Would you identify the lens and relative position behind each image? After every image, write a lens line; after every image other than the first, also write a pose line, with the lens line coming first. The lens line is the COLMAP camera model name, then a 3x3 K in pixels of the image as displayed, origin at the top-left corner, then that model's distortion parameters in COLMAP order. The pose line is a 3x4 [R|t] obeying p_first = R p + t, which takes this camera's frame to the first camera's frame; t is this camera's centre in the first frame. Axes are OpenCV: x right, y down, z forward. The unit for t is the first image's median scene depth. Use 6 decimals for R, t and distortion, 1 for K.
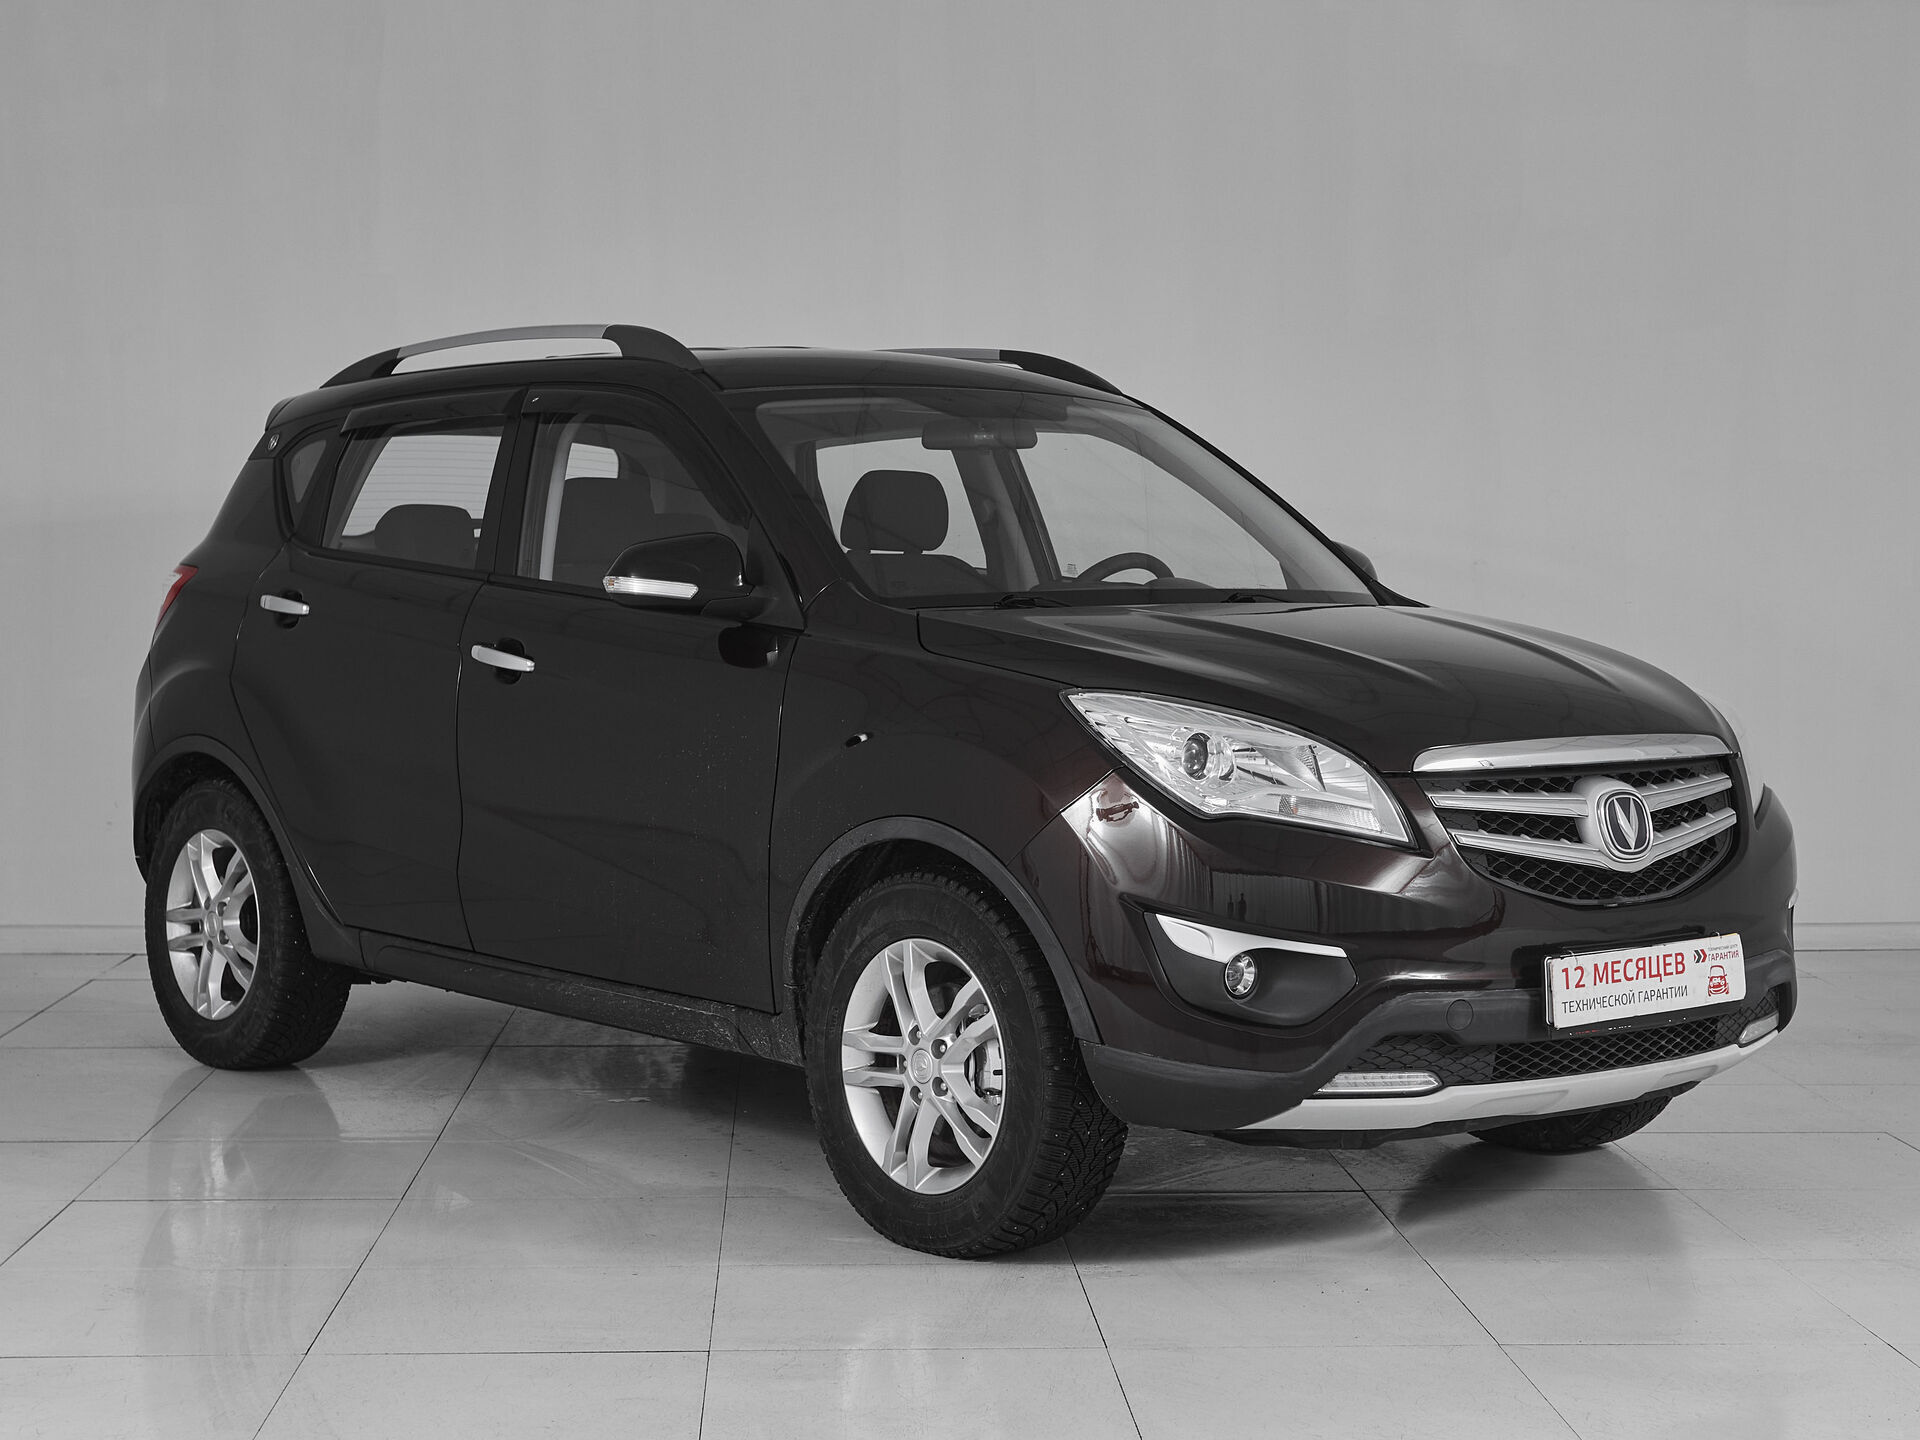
lens RADIAL K [[3523.0, 0, 892.8], [0, 3523.0, 713.8], [0, 0, 1]] dist [-0.017704, 0.040678]
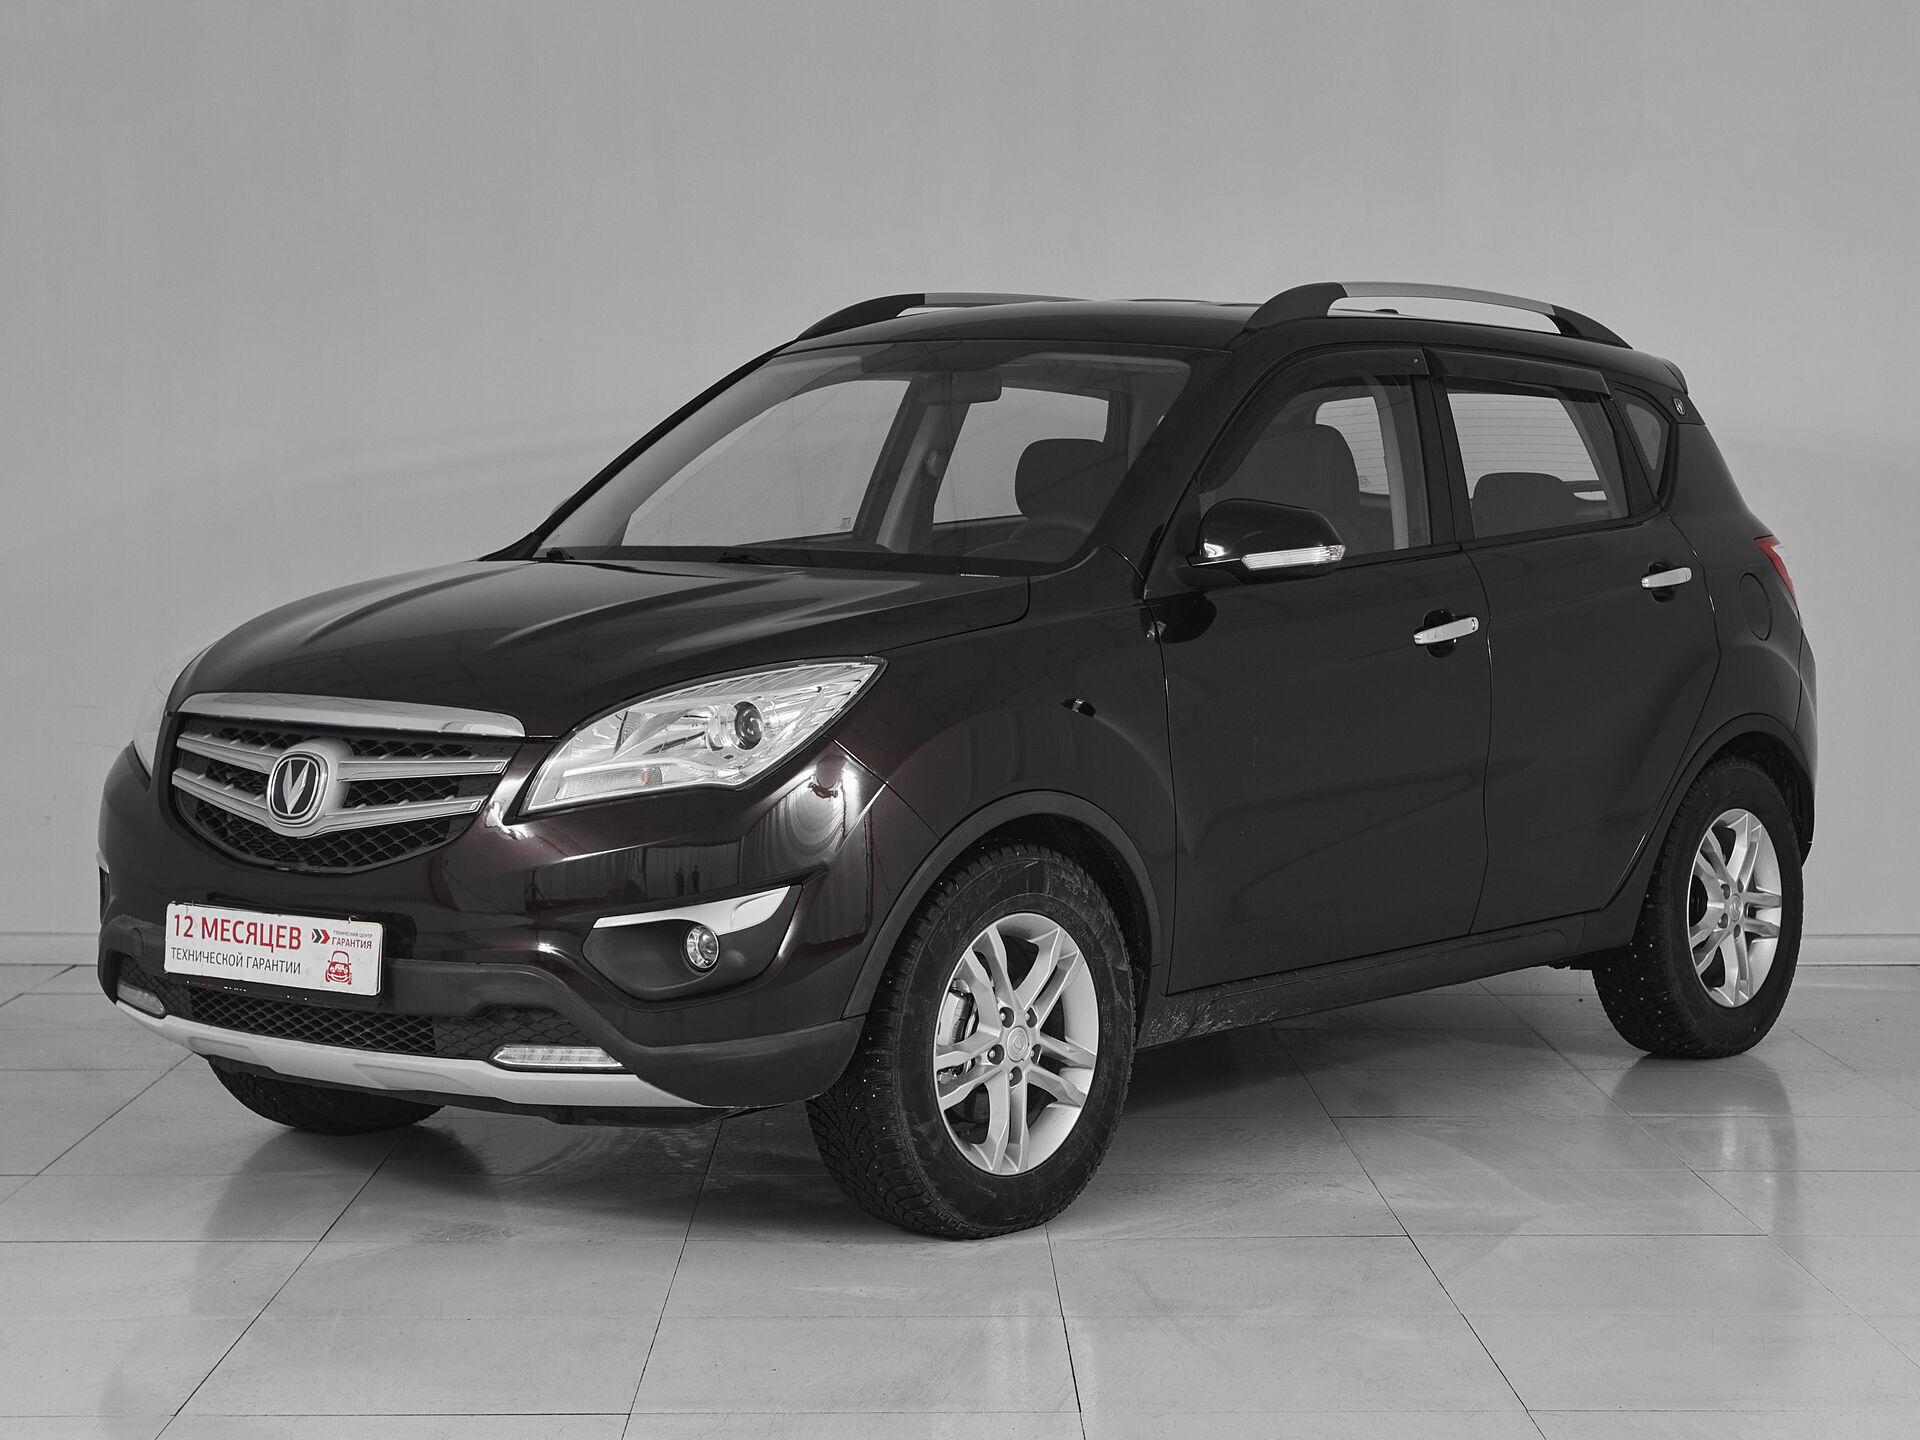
lens RADIAL K [[3523.0, 0, 892.8], [0, 3523.0, 713.8], [0, 0, 1]] dist [-0.017704, 0.040678]
pose [[0.181267, 0.050395, -0.982142, 1.201768], [-0.059616, 0.997413, 0.040176, -0.037929], [0.981625, 0.051268, 0.183802, 0.996129]]
